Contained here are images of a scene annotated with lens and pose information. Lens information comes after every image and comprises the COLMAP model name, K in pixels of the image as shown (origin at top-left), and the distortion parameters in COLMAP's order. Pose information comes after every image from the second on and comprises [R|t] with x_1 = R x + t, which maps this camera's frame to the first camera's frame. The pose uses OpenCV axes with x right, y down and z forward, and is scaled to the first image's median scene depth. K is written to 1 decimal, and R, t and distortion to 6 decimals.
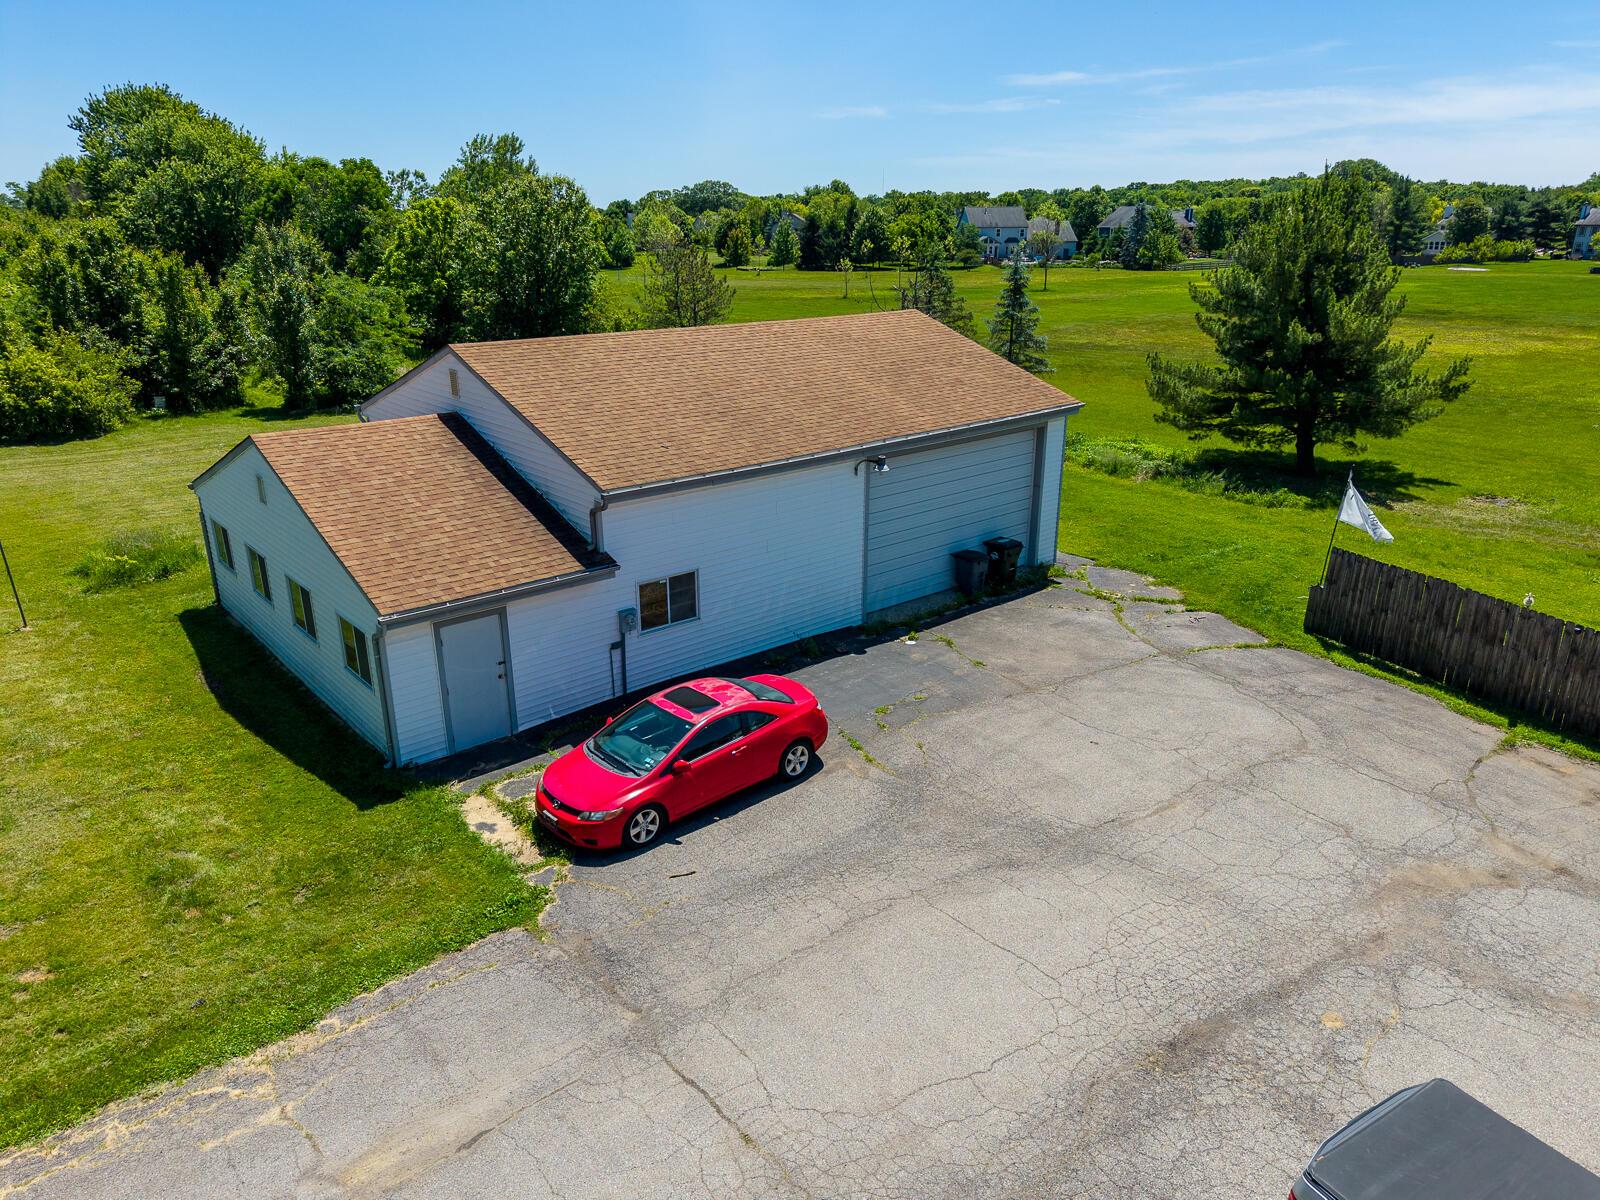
lens RADIAL K [[1074.5, 0, 802.8], [0, 1074.5, 596.4], [0, 0, 1]] dist [0.071643, -0.091883]
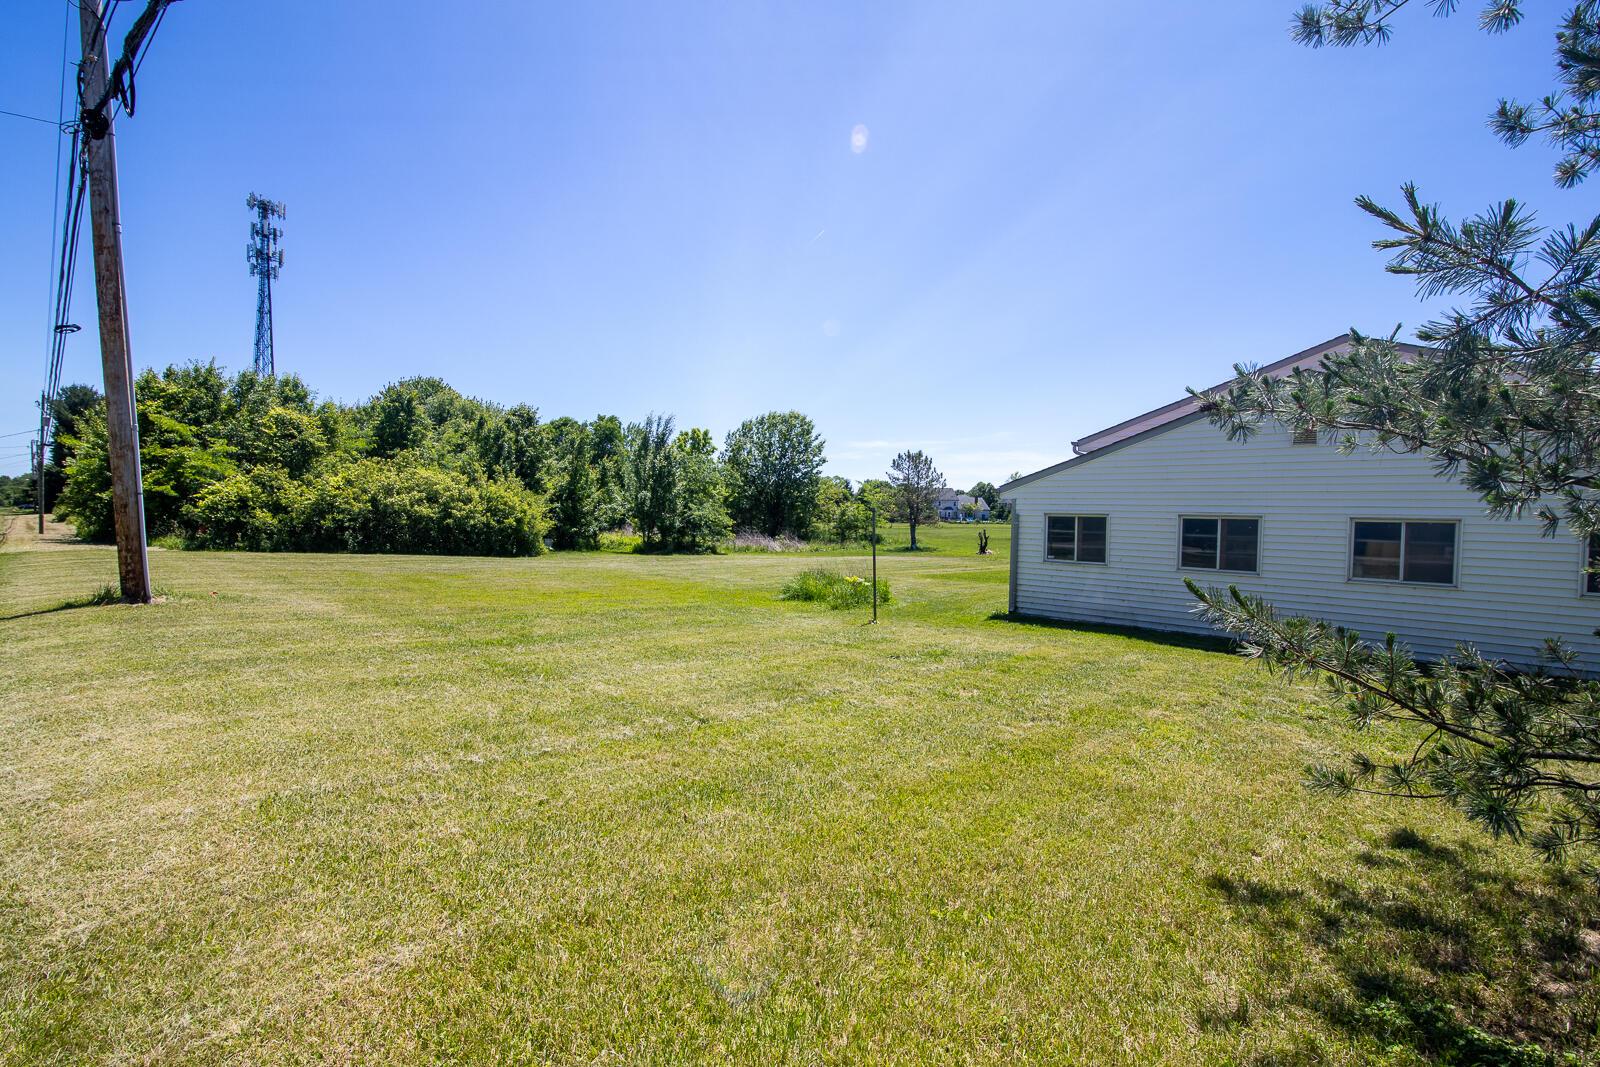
lens RADIAL K [[736.1, 0, 800.0], [0, 736.1, 533.5], [0, 0, 1]] dist [-0.021828, 0.001065]
pose [[0.997040, 0.018329, 0.074662, -0.952143], [0.005093, 0.953281, -0.302043, 0.170427], [-0.076710, 0.301529, 0.950366, 0.464832]]
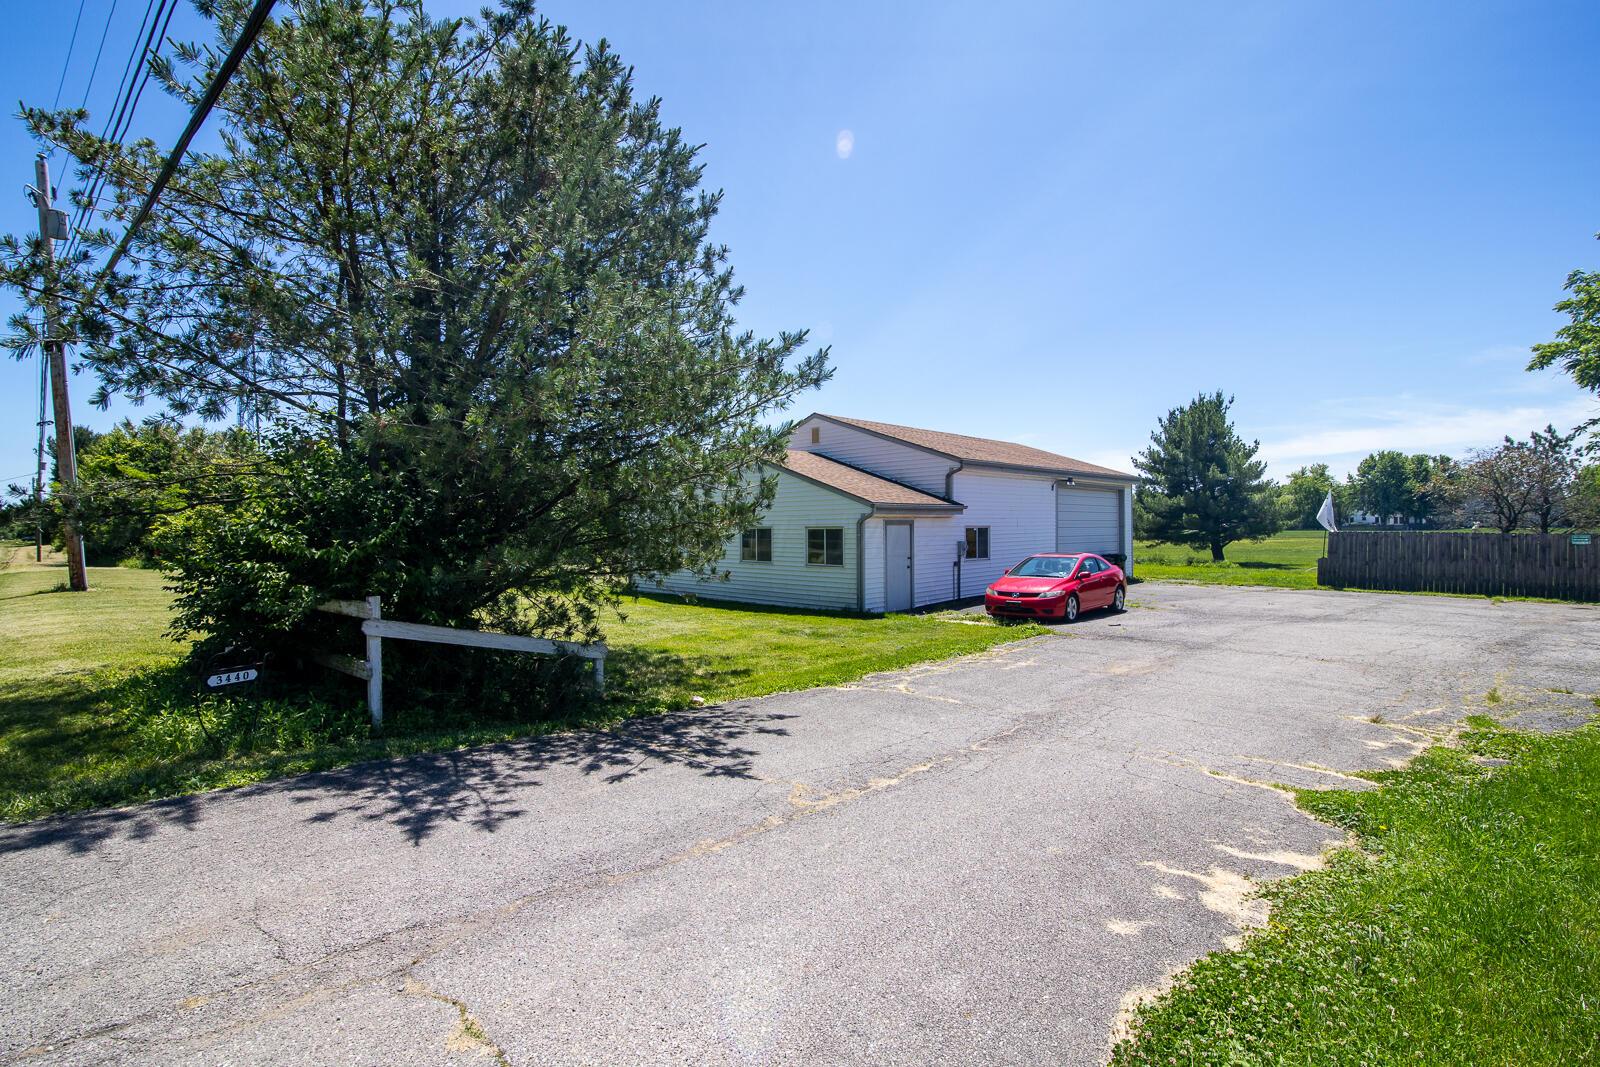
lens RADIAL K [[736.1, 0, 800.0], [0, 736.1, 533.5], [0, 0, 1]] dist [-0.021828, 0.001065]
pose [[0.997386, -0.004820, 0.072096, -0.465058], [0.027686, 0.947116, -0.319694, 0.331670], [-0.066742, 0.320855, 0.944774, -0.014249]]
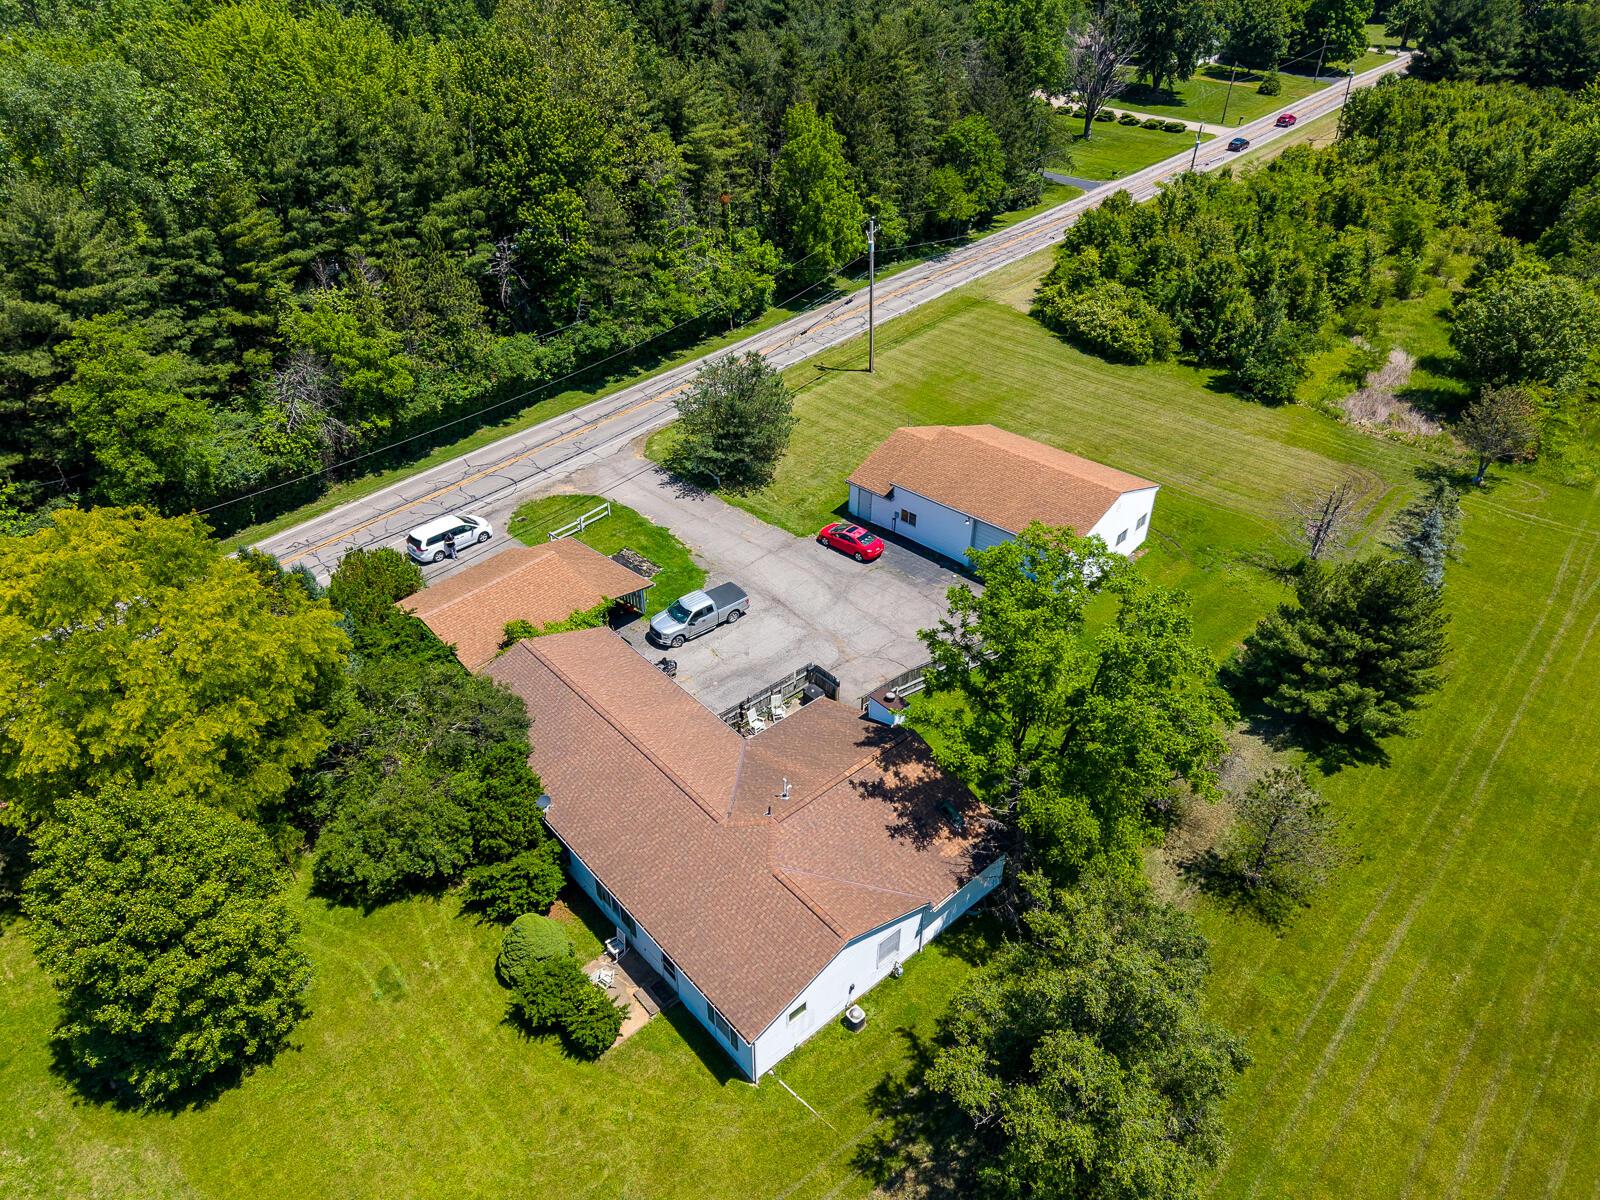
lens RADIAL K [[1074.5, 0, 802.8], [0, 1074.5, 596.4], [0, 0, 1]] dist [0.071643, -0.091883]
pose [[0.114327, 0.573153, -0.811434, 2.931914], [-0.329428, 0.792447, 0.513327, -1.530646], [0.937233, 0.208622, 0.279411, -0.292899]]
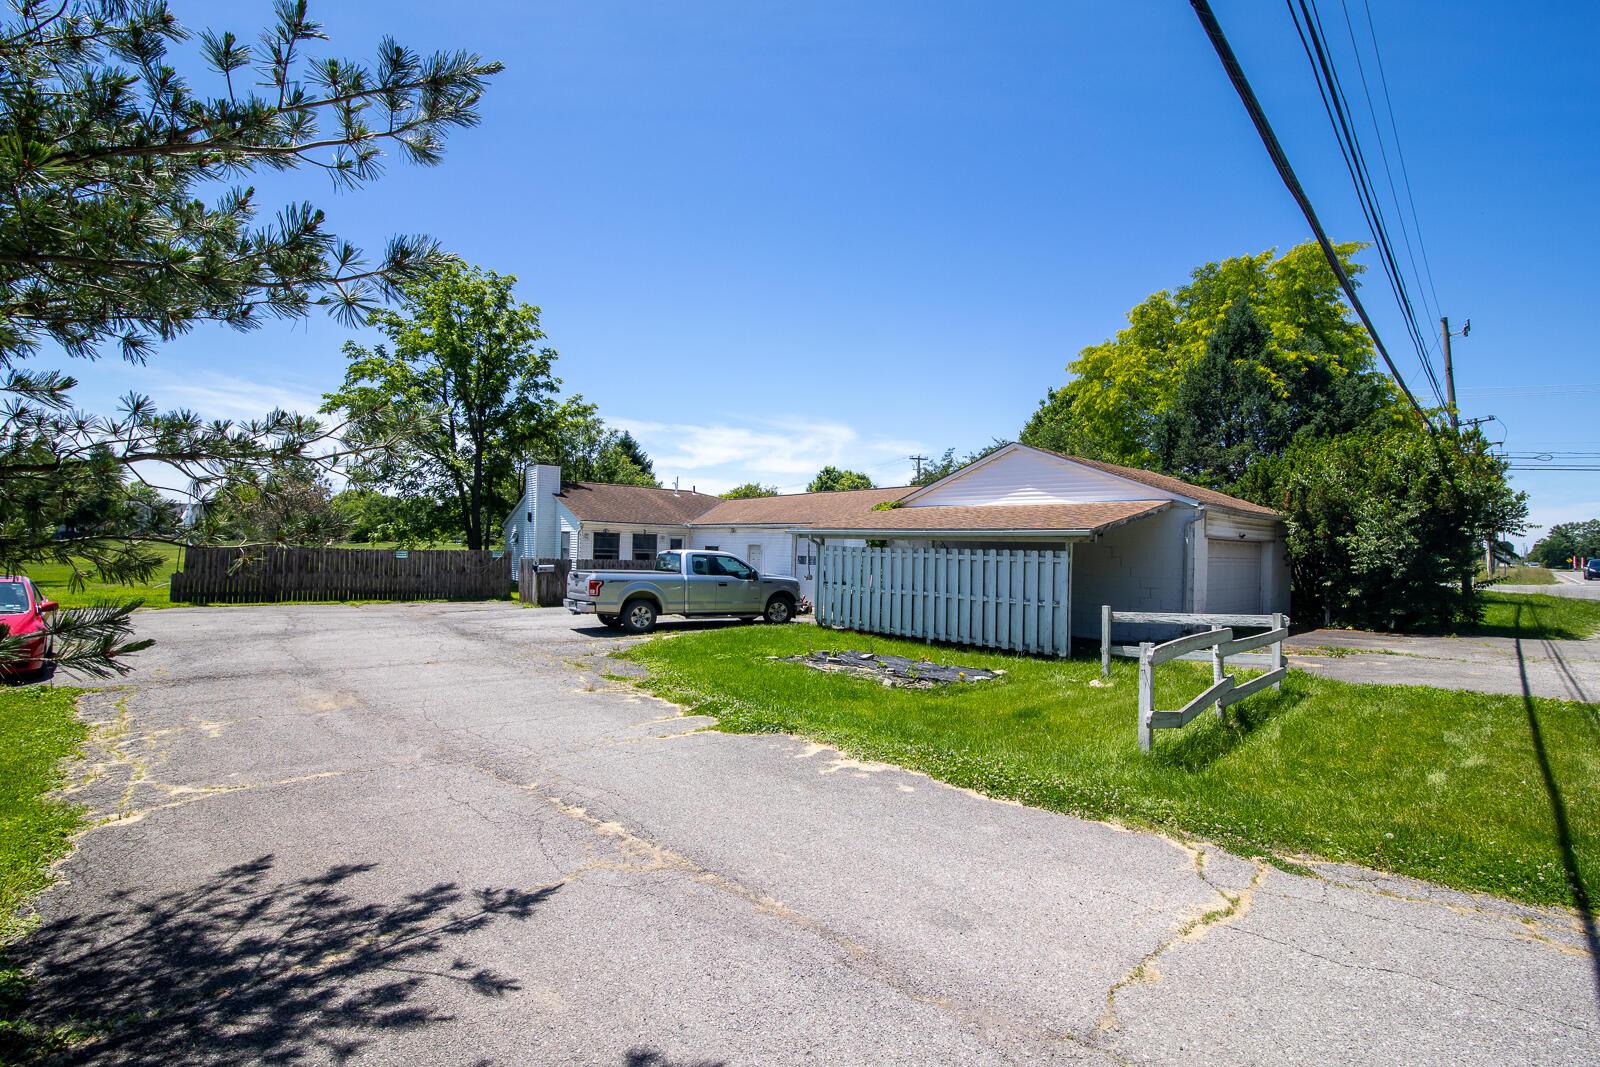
lens RADIAL K [[736.1, 0, 800.0], [0, 736.1, 533.5], [0, 0, 1]] dist [-0.021828, 0.001065]
pose [[-0.034709, 0.020103, 0.999195, -0.686885], [0.309253, 0.950943, -0.008390, 0.253330], [-0.950346, 0.308713, -0.039224, 0.198626]]
